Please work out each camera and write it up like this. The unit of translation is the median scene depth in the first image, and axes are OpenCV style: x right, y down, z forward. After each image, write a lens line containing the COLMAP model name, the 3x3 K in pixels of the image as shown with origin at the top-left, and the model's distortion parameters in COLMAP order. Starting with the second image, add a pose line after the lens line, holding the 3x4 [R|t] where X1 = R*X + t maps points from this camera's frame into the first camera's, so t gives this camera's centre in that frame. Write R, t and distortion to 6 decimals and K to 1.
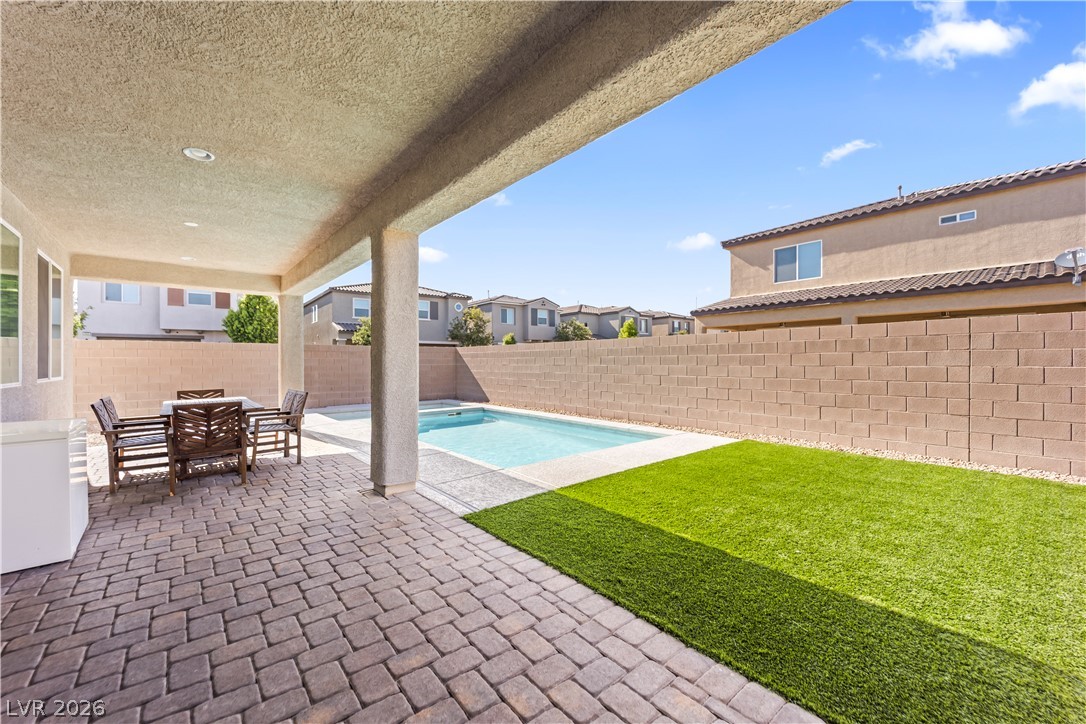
lens RADIAL K [[434.2, 0, 543.0], [0, 434.2, 362.0], [0, 0, 1]] dist [0.024042, -0.012626]
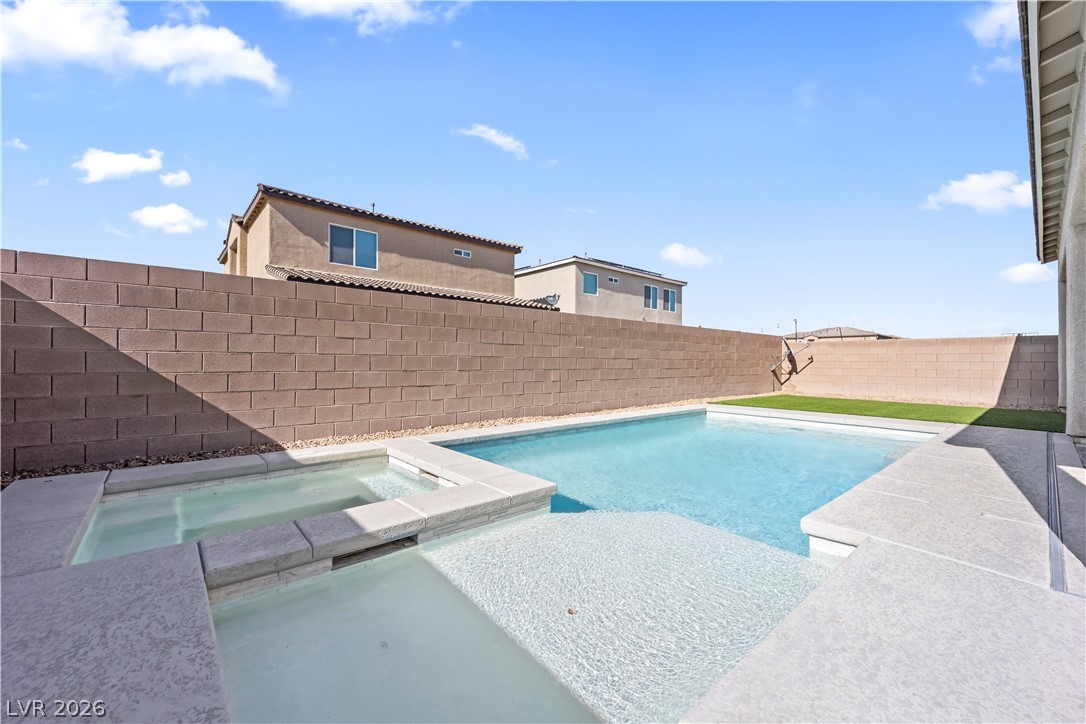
lens RADIAL K [[432.1, 0, 543.0], [0, 432.1, 362.0], [0, 0, 1]] dist [0.021997, -0.012144]
pose [[-0.024814, 0.006002, 0.999674, -0.361876], [-0.004740, 0.999970, -0.006121, 0.022176], [-0.999681, -0.004890, -0.024785, 0.621307]]
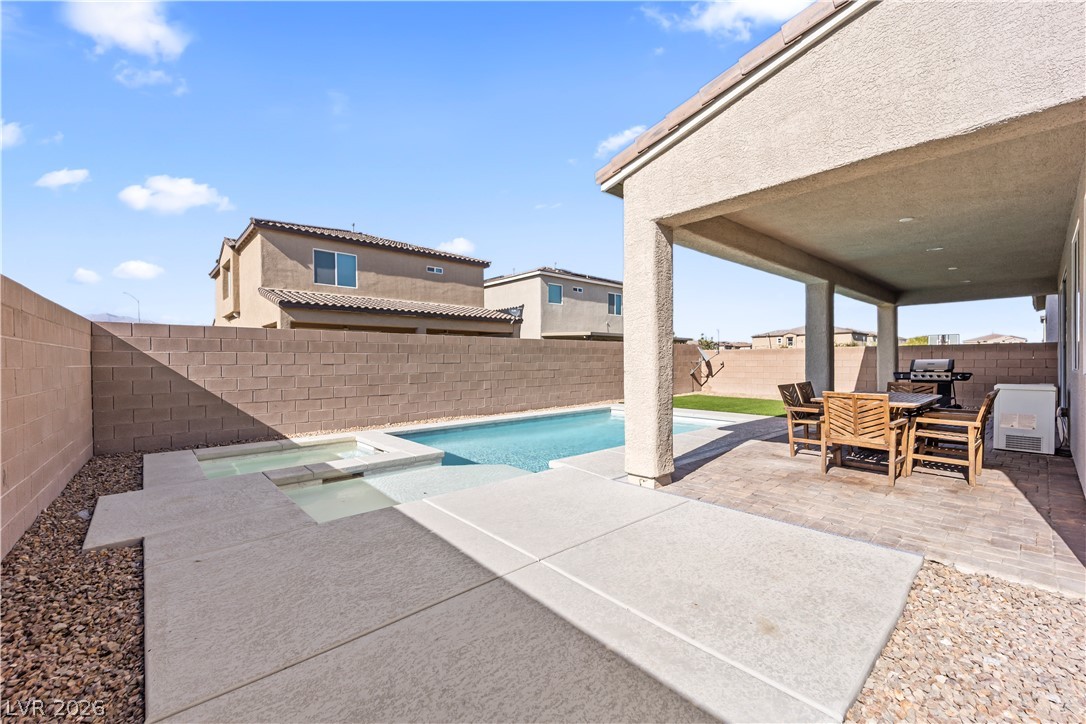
lens RADIAL K [[442.7, 0, 541.4], [0, 442.7, 367.0], [0, 0, 1]] dist [0.025341, -0.018120]
pose [[-0.038549, -0.008070, 0.999224, -0.521707], [0.008461, 0.999929, 0.008402, 0.005324], [-0.999221, 0.008779, -0.038478, 0.549973]]
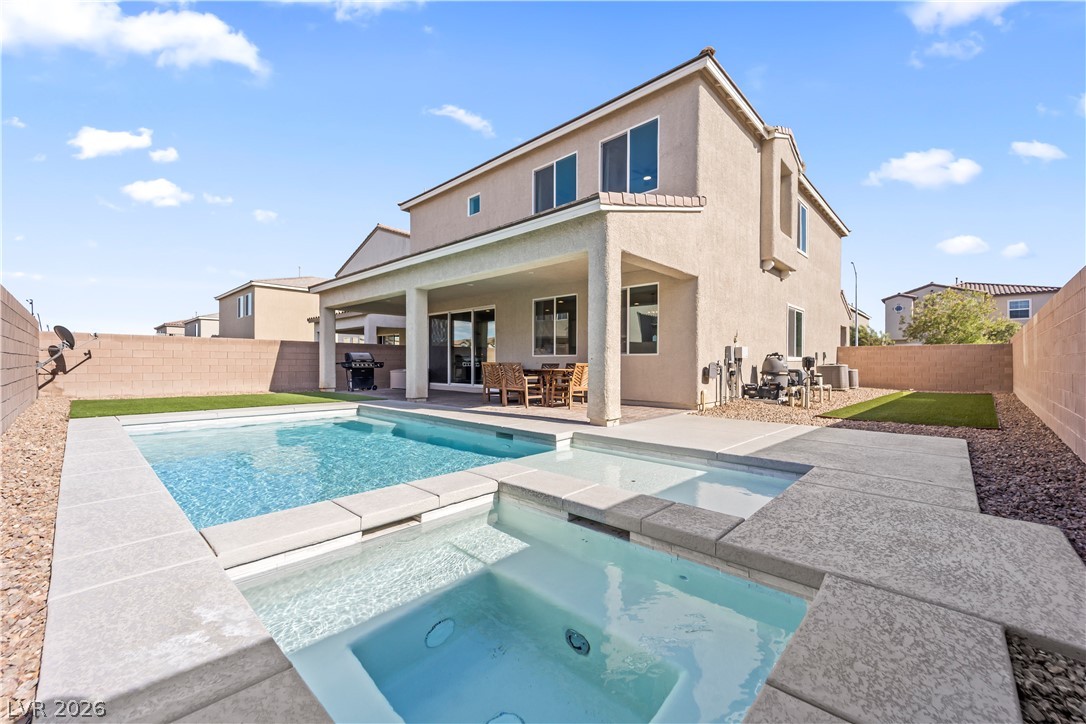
lens RADIAL K [[434.2, 0, 543.0], [0, 434.2, 362.0], [0, 0, 1]] dist [0.024042, -0.012626]
pose [[-0.991088, 0.000837, -0.133208, -0.172542], [0.000918, 0.999999, -0.000544, 0.021868], [0.133208, -0.000661, -0.991088, 0.829007]]
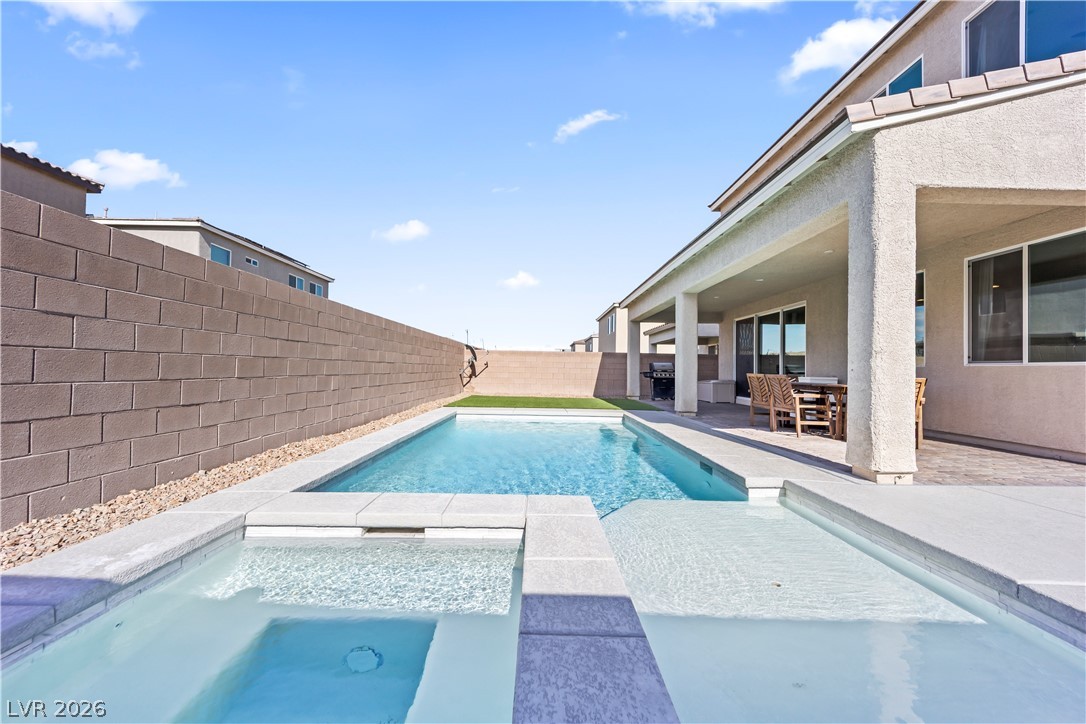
lens RADIAL K [[434.2, 0, 543.0], [0, 434.2, 362.0], [0, 0, 1]] dist [0.024042, -0.012626]
pose [[-0.775749, 0.002596, 0.631037, -0.278789], [-0.012872, 0.999718, -0.019937, 0.021461], [-0.630911, -0.023589, -0.775497, 0.759172]]
